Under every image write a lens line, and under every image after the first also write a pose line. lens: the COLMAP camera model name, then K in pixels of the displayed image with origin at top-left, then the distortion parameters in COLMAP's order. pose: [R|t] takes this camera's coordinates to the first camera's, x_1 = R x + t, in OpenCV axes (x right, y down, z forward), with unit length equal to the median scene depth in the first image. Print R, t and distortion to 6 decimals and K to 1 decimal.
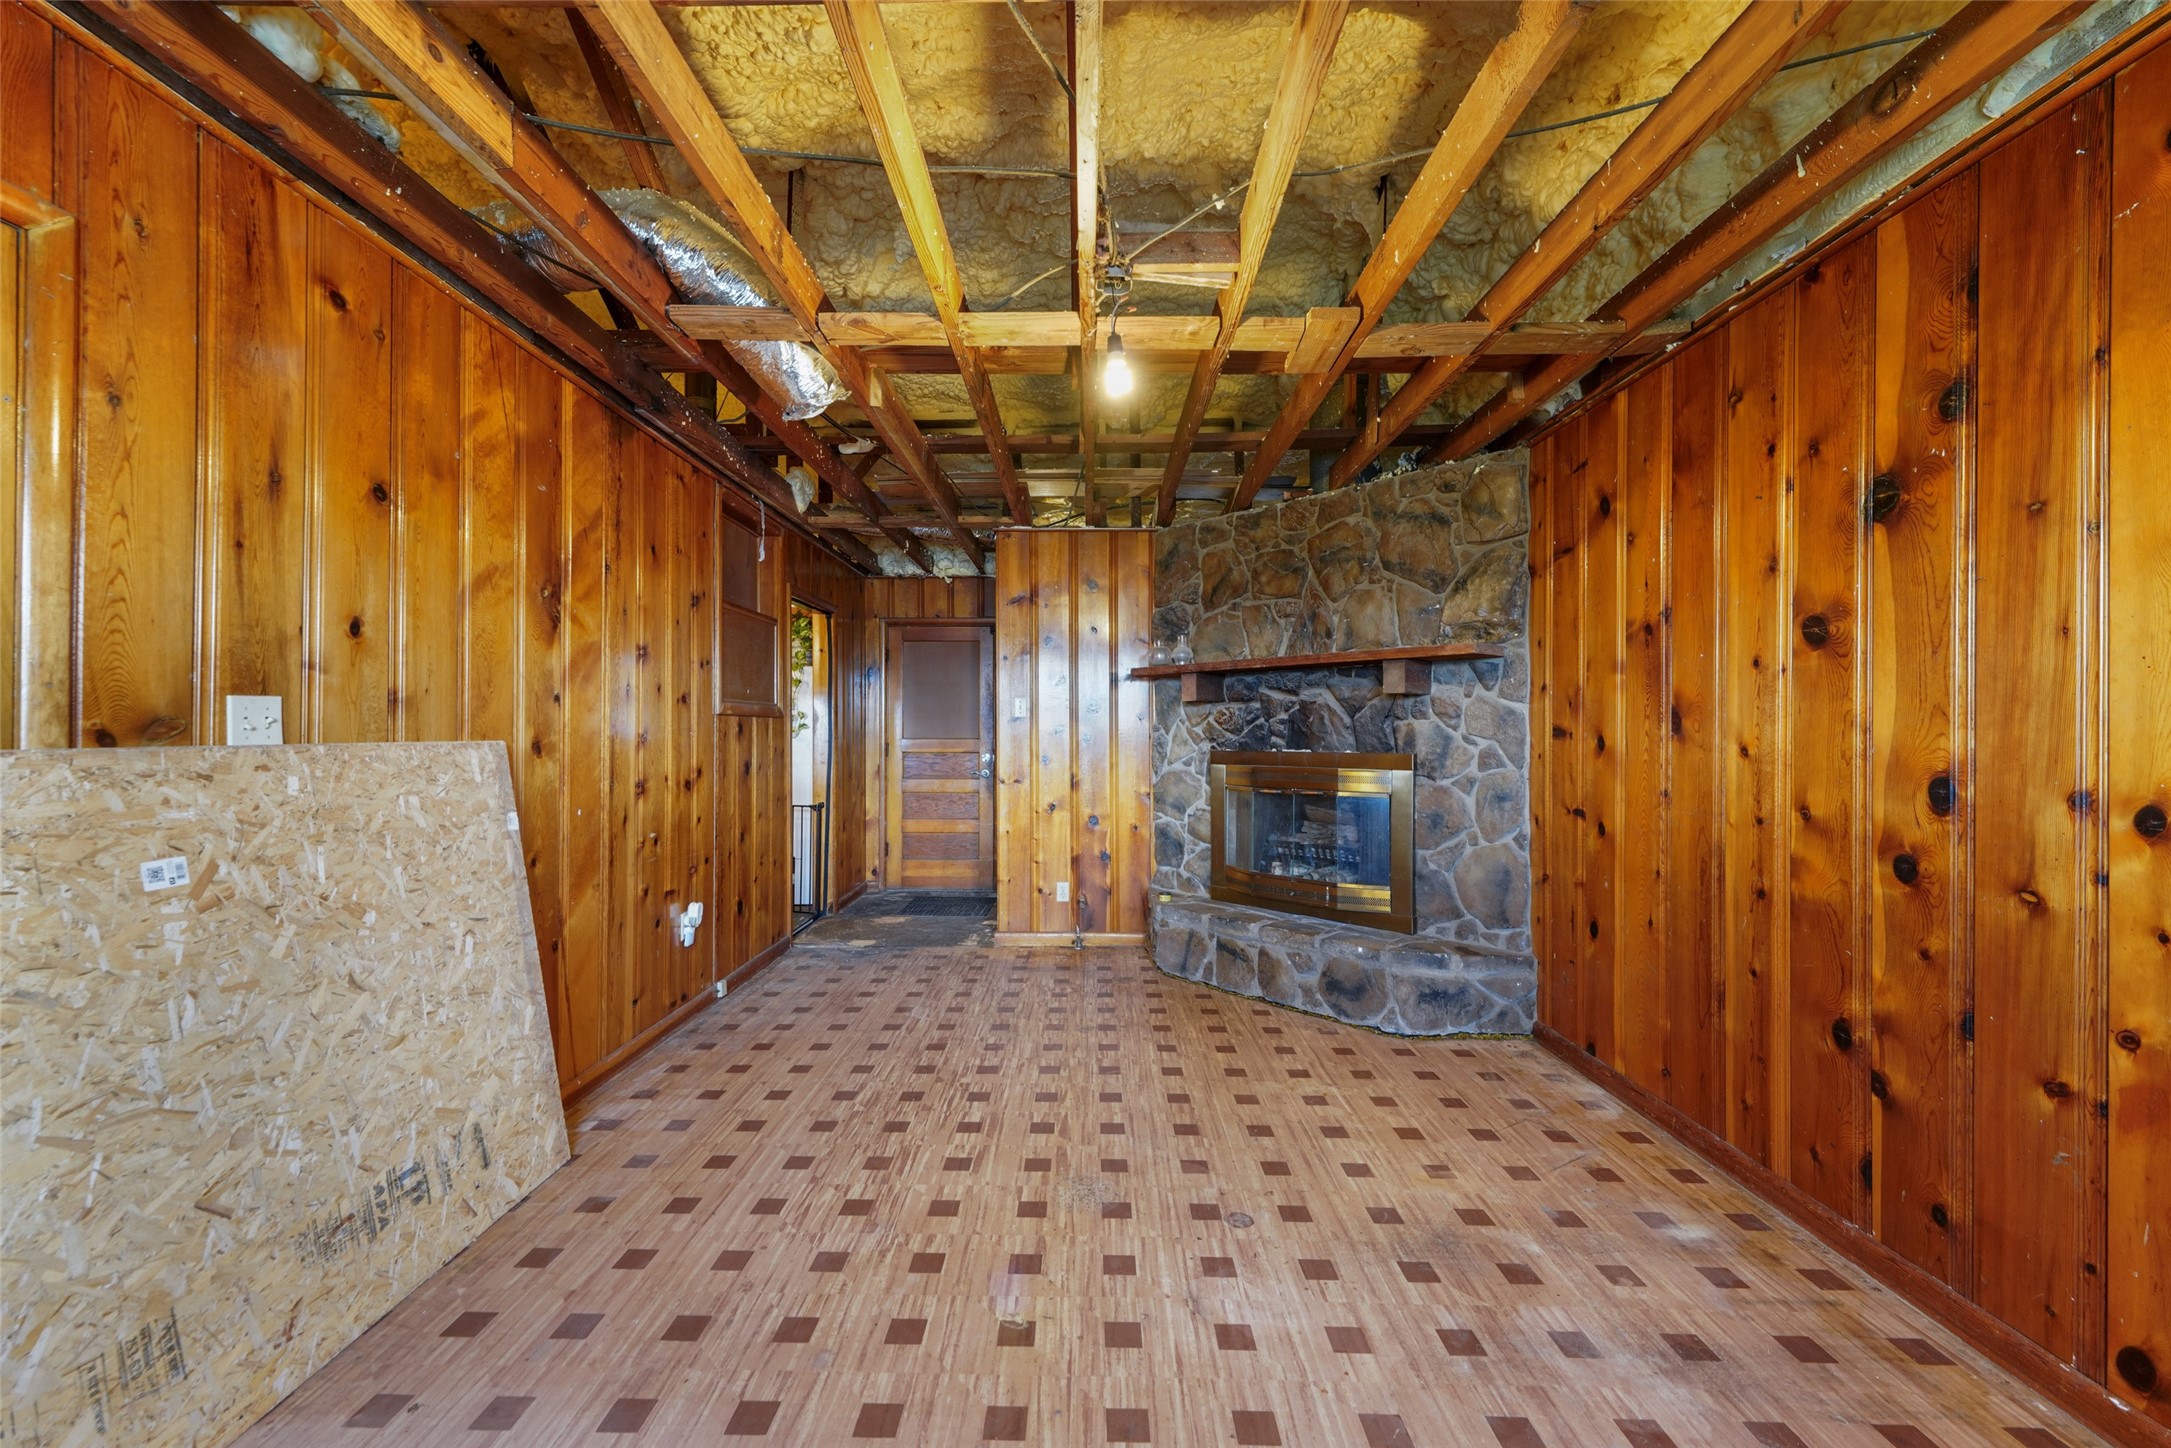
lens RADIAL K [[865.6, 0, 1075.2], [0, 865.6, 724.5], [0, 0, 1]] dist [0.008539, -0.000961]
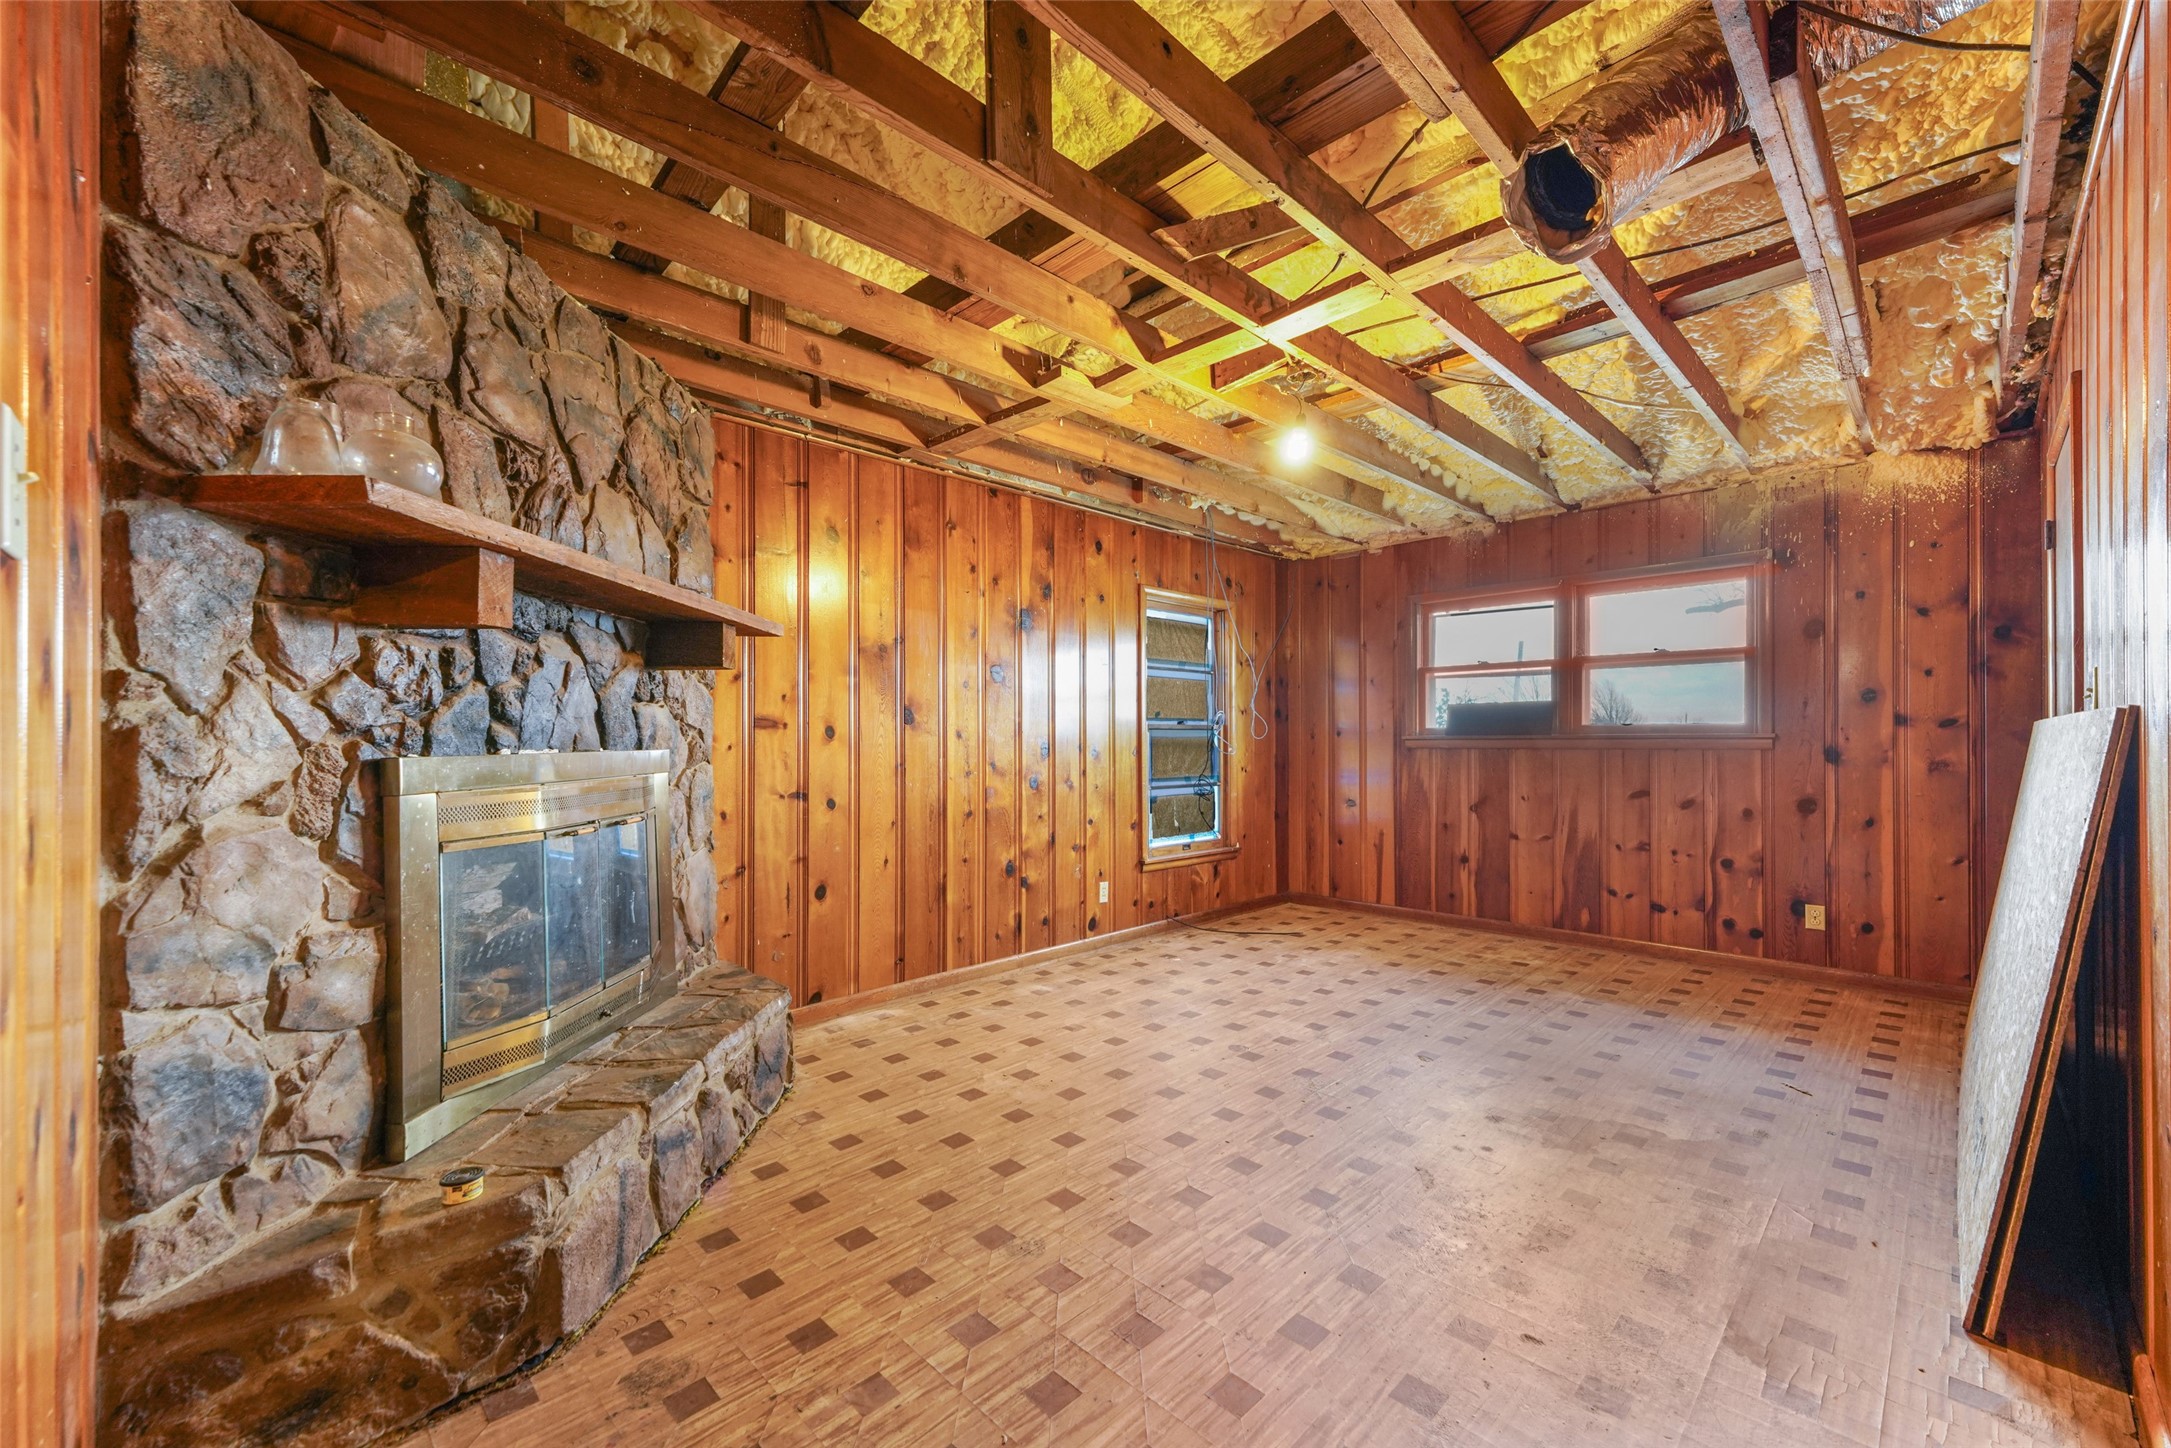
lens RADIAL K [[865.6, 0, 1064.8], [0, 865.6, 734.9], [0, 0, 1]] dist [0.008539, -0.000961]
pose [[-0.704398, 0.005940, 0.709780, -0.515294], [0.003170, 0.999981, -0.005223, 0.034969], [-0.709798, -0.001429, -0.704404, 1.771678]]
